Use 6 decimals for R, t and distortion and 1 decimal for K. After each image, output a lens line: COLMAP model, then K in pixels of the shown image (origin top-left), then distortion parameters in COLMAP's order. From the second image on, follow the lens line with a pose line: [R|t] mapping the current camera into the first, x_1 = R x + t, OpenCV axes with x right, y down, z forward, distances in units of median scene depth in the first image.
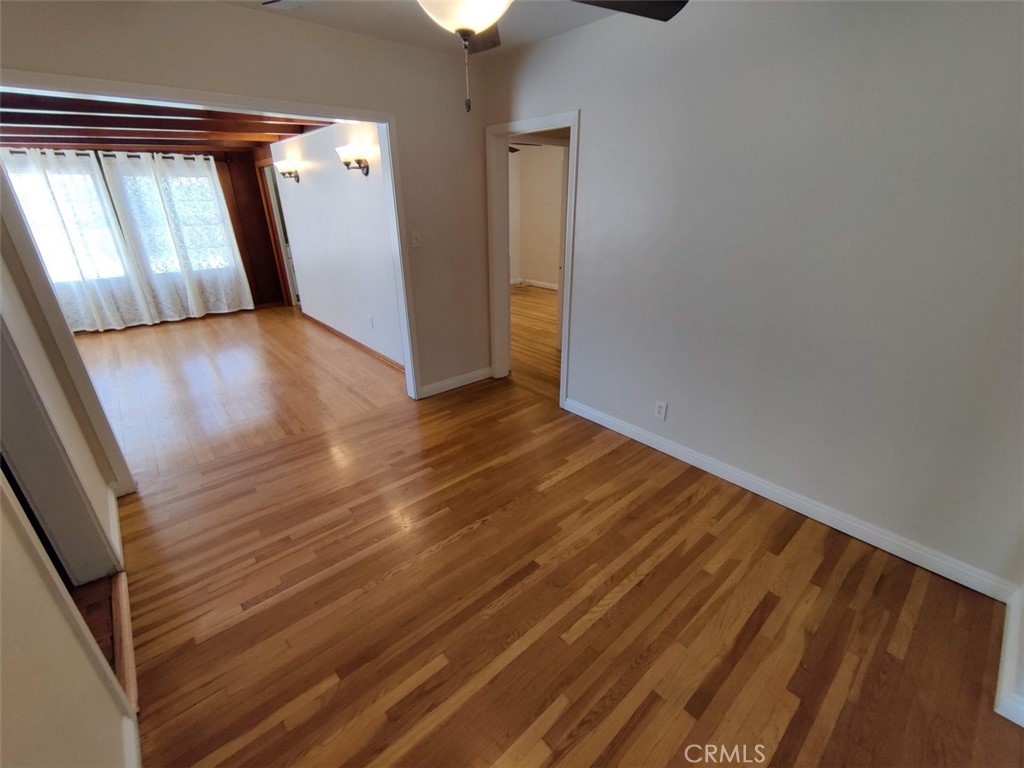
lens RADIAL K [[439.4, 0, 508.3], [0, 439.4, 386.1], [0, 0, 1]] dist [-0.001509, 0.000112]
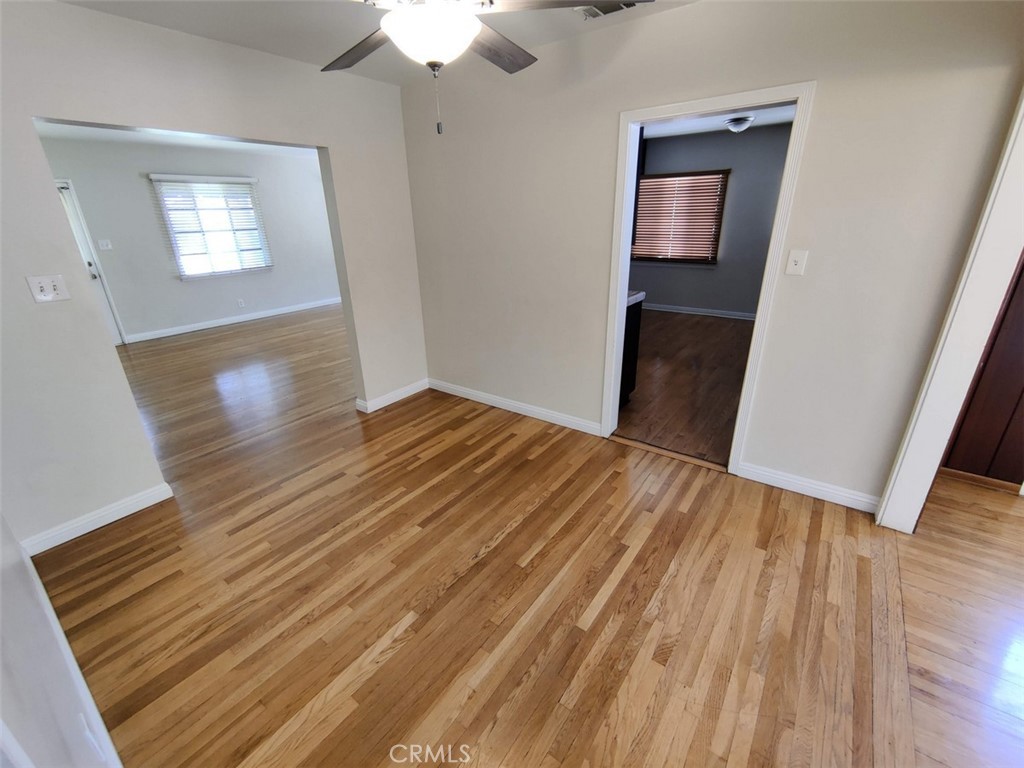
lens RADIAL K [[439.4, 0, 505.2], [0, 439.4, 385.0], [0, 0, 1]] dist [-0.001509, 0.000112]
pose [[-0.977847, 0.107565, -0.179567, 0.011717], [-0.048536, 0.717965, 0.694385, -0.589131], [0.203615, 0.687718, -0.696839, 1.394775]]
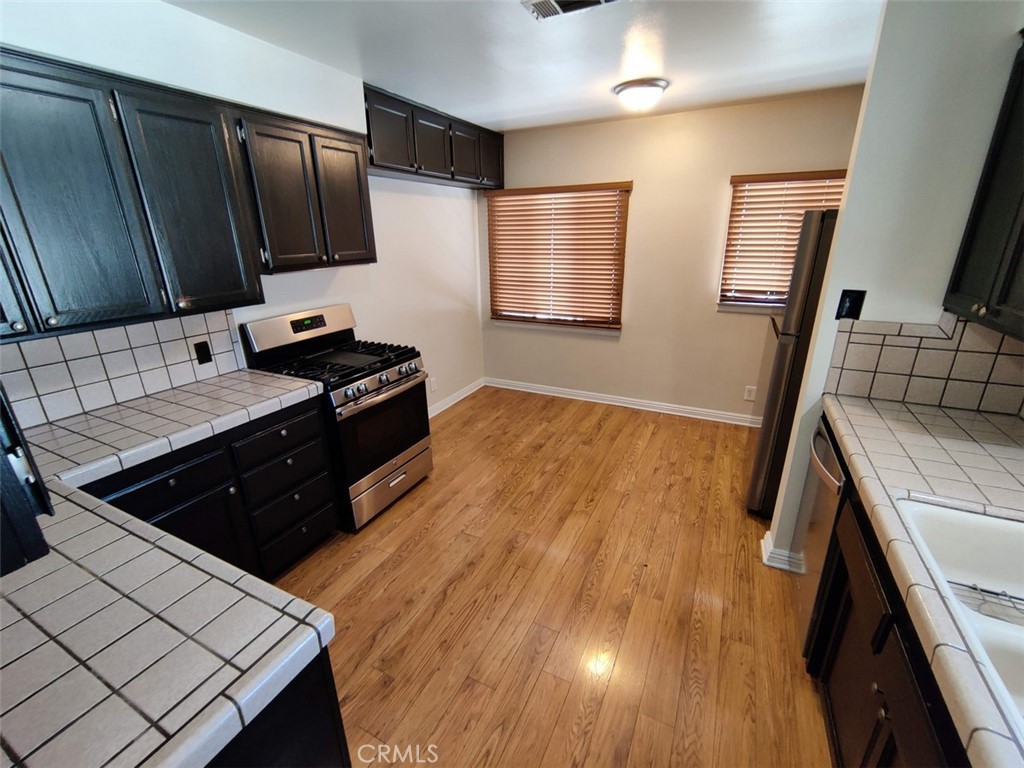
lens RADIAL K [[439.4, 0, 511.1], [0, 439.4, 387.3], [0, 0, 1]] dist [-0.001509, 0.000112]
pose [[-0.925022, 0.147503, -0.350109, -0.783633], [-0.125323, 0.751496, 0.647725, -0.201793], [0.358647, 0.643037, -0.676665, 0.427436]]
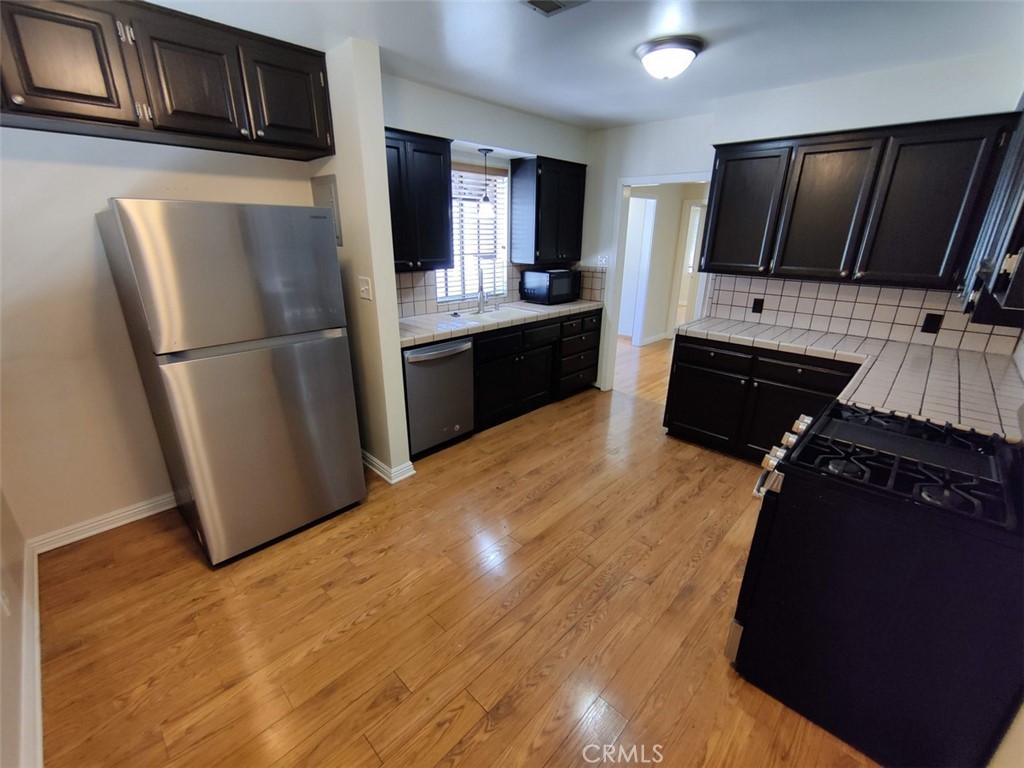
lens RADIAL K [[439.4, 0, 507.9], [0, 439.4, 383.9], [0, 0, 1]] dist [-0.001509, 0.000112]
pose [[0.996457, -0.010602, 0.083439, -1.395361], [0.015807, 0.997952, -0.061975, 0.450100], [-0.082611, 0.063075, 0.994584, -1.089810]]
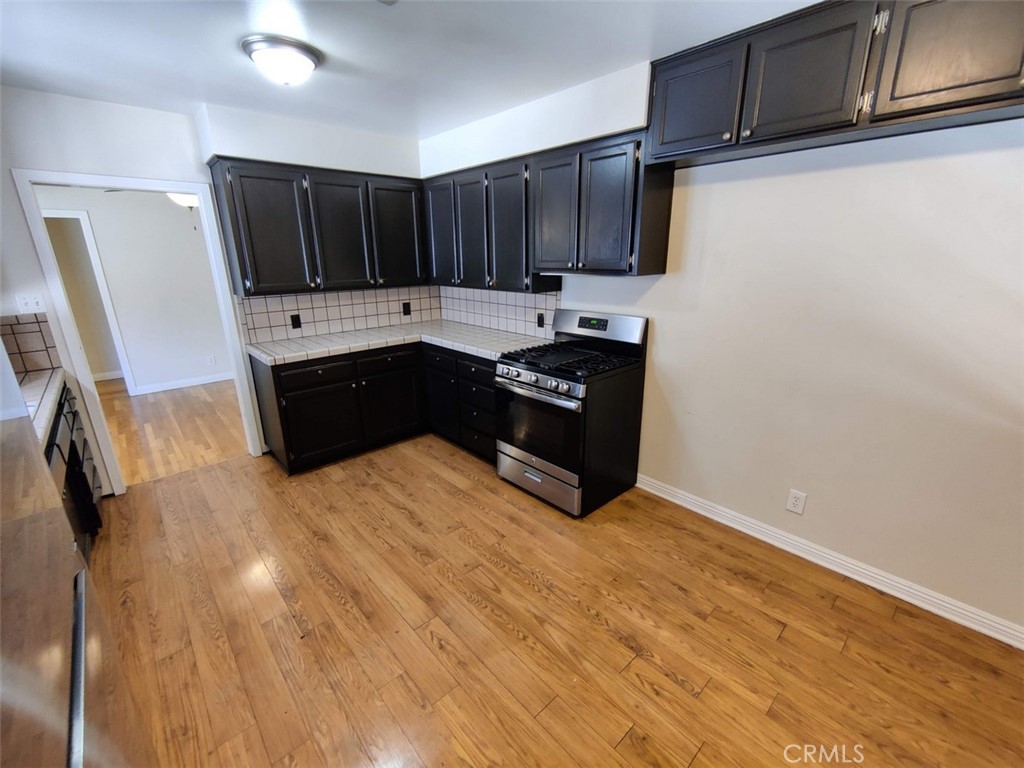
lens RADIAL K [[439.4, 0, 508.4], [0, 439.4, 391.2], [0, 0, 1]] dist [-0.001509, 0.000112]
pose [[-0.016711, -0.295649, 0.955151, -1.962752], [0.397867, 0.874429, 0.277624, 0.196602], [-0.917291, 0.384662, 0.103016, -0.460217]]
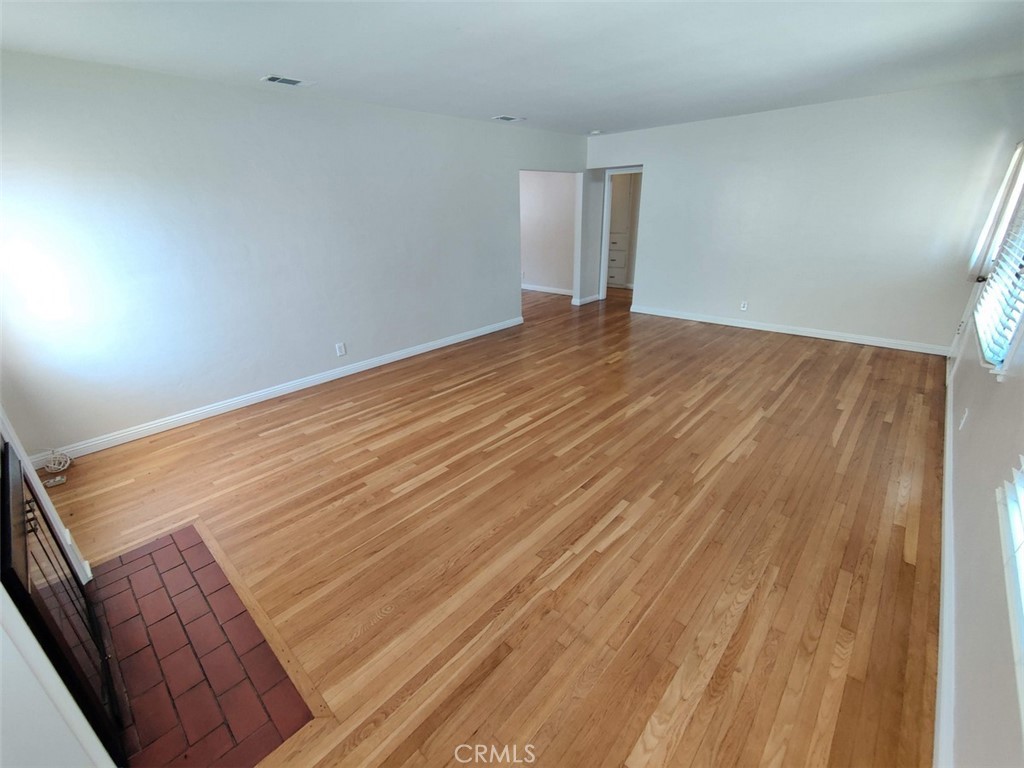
lens RADIAL K [[439.4, 0, 509.8], [0, 439.4, 387.2], [0, 0, 1]] dist [-0.001509, 0.000112]
pose [[0.993786, -0.059696, 0.093941, -0.096415], [0.060681, 0.998128, -0.007660, 1.059636], [-0.093307, 0.013313, 0.995548, -2.516657]]
